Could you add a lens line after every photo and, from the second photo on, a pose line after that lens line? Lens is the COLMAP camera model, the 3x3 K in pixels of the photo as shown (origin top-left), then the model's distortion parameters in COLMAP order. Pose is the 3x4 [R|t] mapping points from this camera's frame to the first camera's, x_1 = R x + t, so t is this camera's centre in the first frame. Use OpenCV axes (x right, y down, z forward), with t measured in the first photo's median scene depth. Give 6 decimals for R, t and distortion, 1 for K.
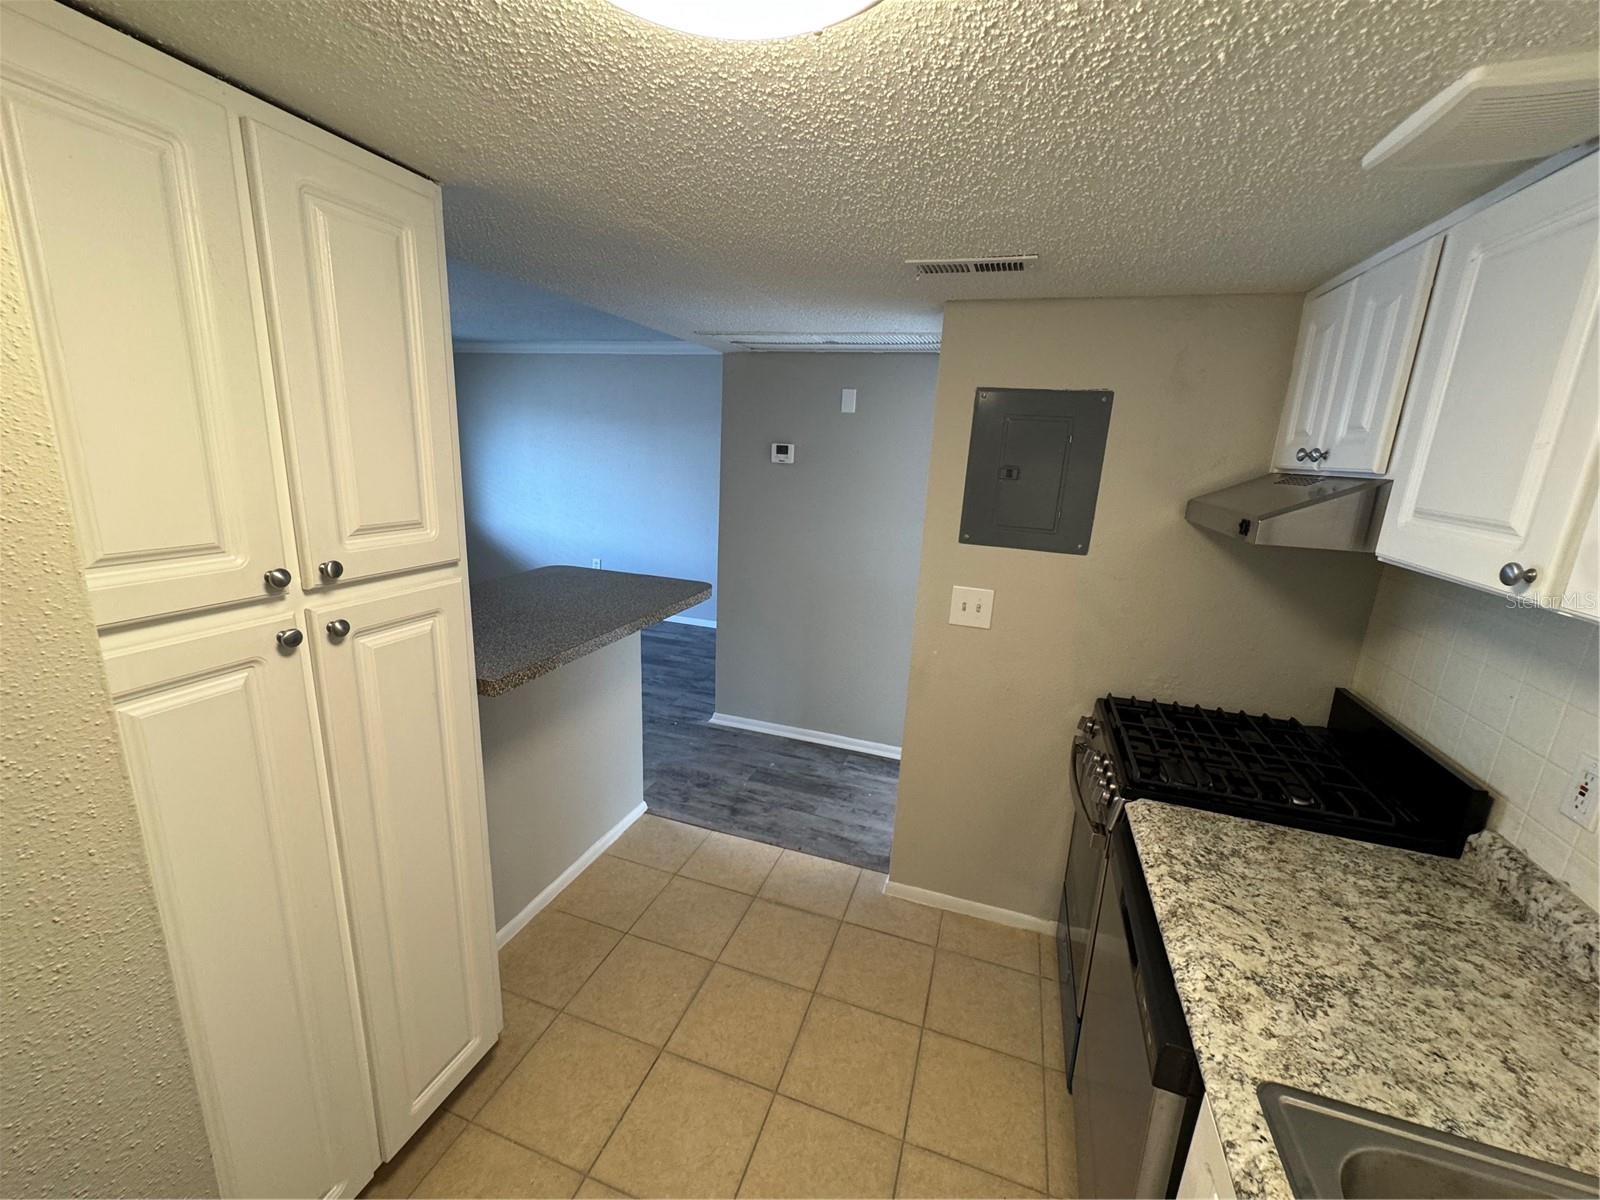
lens RADIAL K [[642.2, 0, 800.5], [0, 642.2, 603.9], [0, 0, 1]] dist [-0.000033, 0.000125]
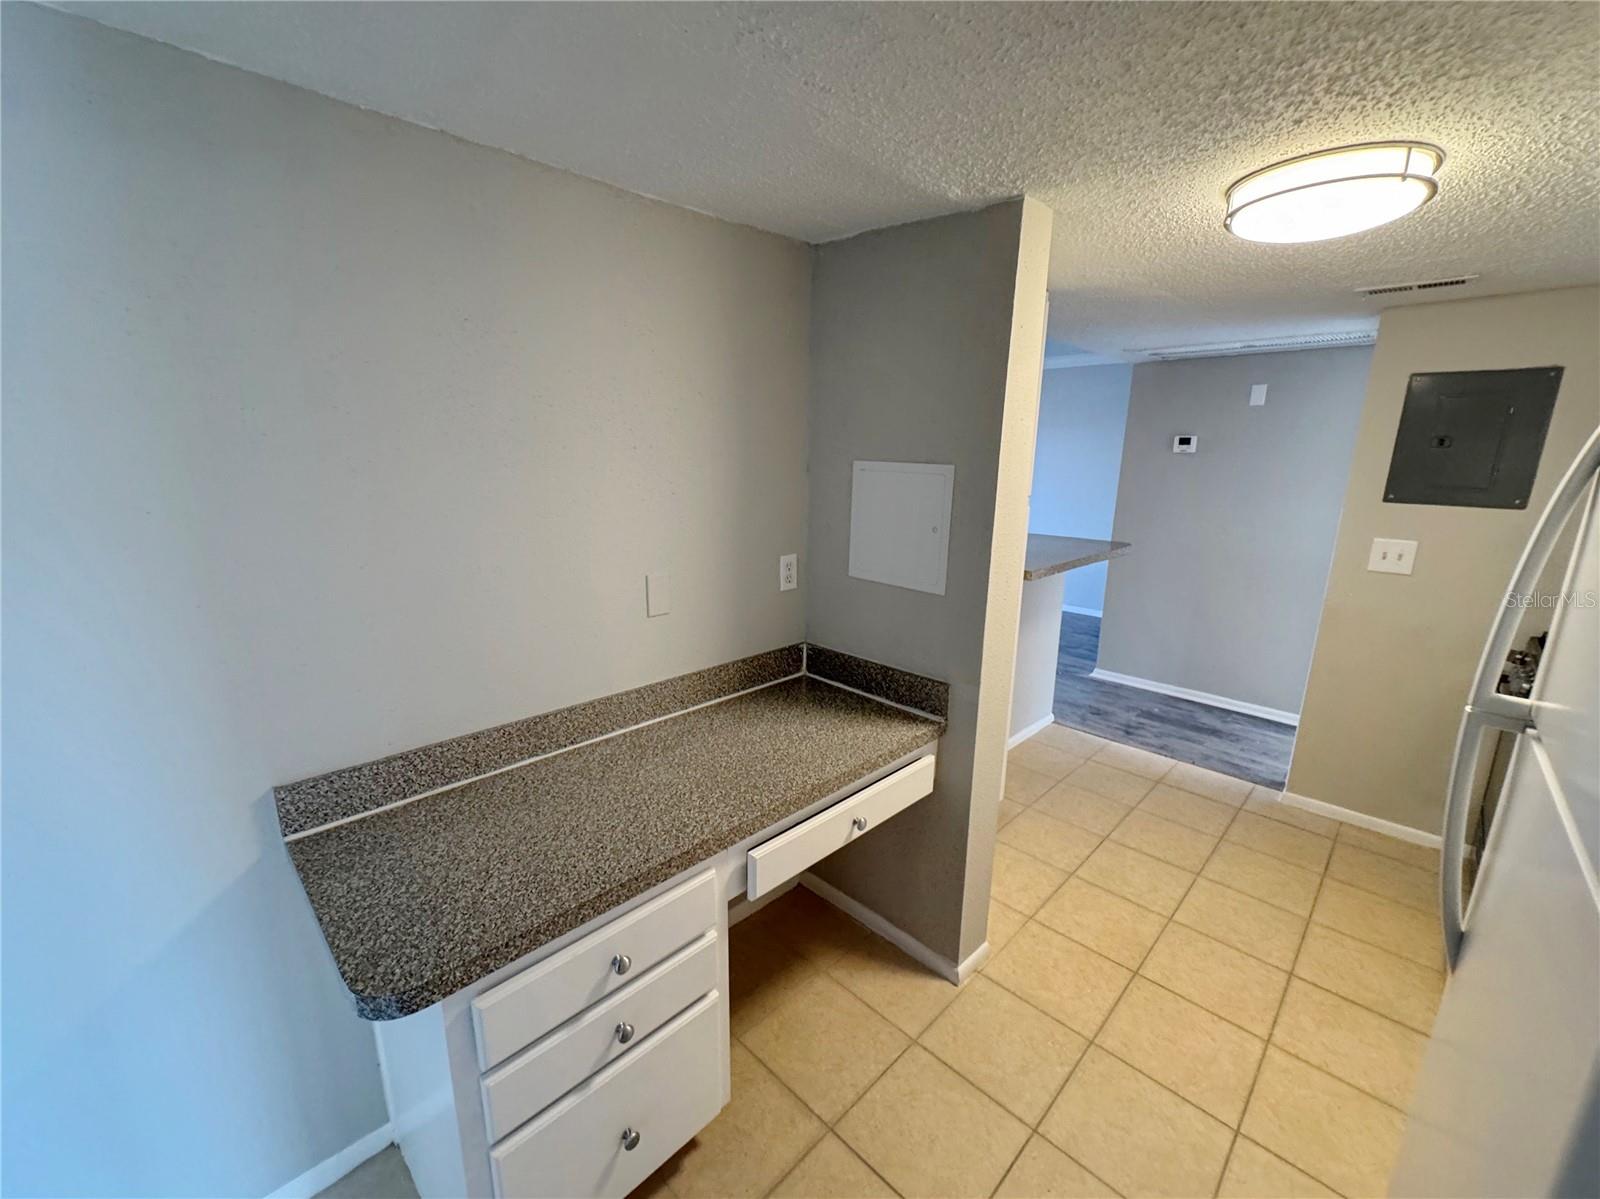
lens RADIAL K [[654.7, 0, 803.9], [0, 654.7, 604.7], [0, 0, 1]] dist [-0.000074, -0.000317]
pose [[0.899786, 0.062444, -0.431841, -0.192275], [-0.073809, 0.997226, -0.009589, 0.192184], [0.430044, 0.040502, 0.901899, -0.582050]]
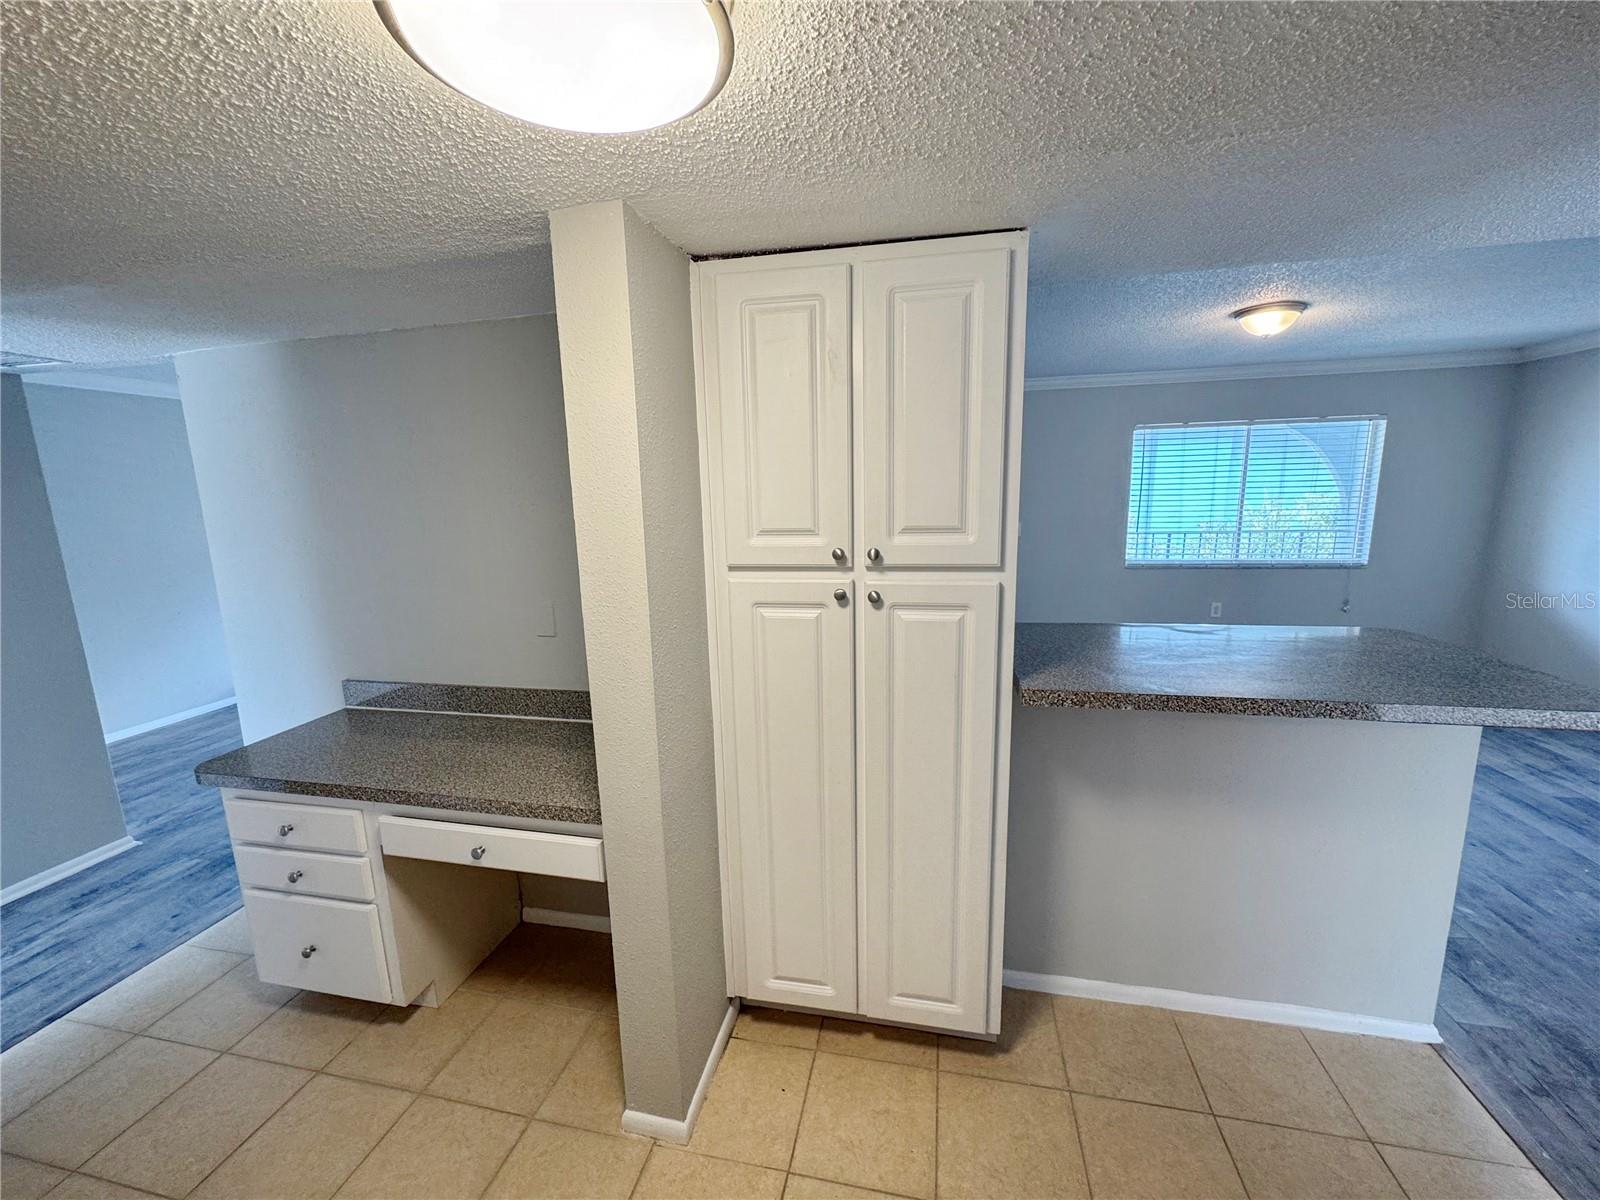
lens RADIAL K [[645.2, 0, 799.1], [0, 645.2, 602.2], [0, 0, 1]] dist [-0.002460, -0.000225]
pose [[0.108173, 0.120880, -0.986756, 0.343419], [-0.207997, 0.973364, 0.096437, -0.028071], [0.972129, 0.194811, 0.130435, 0.349467]]
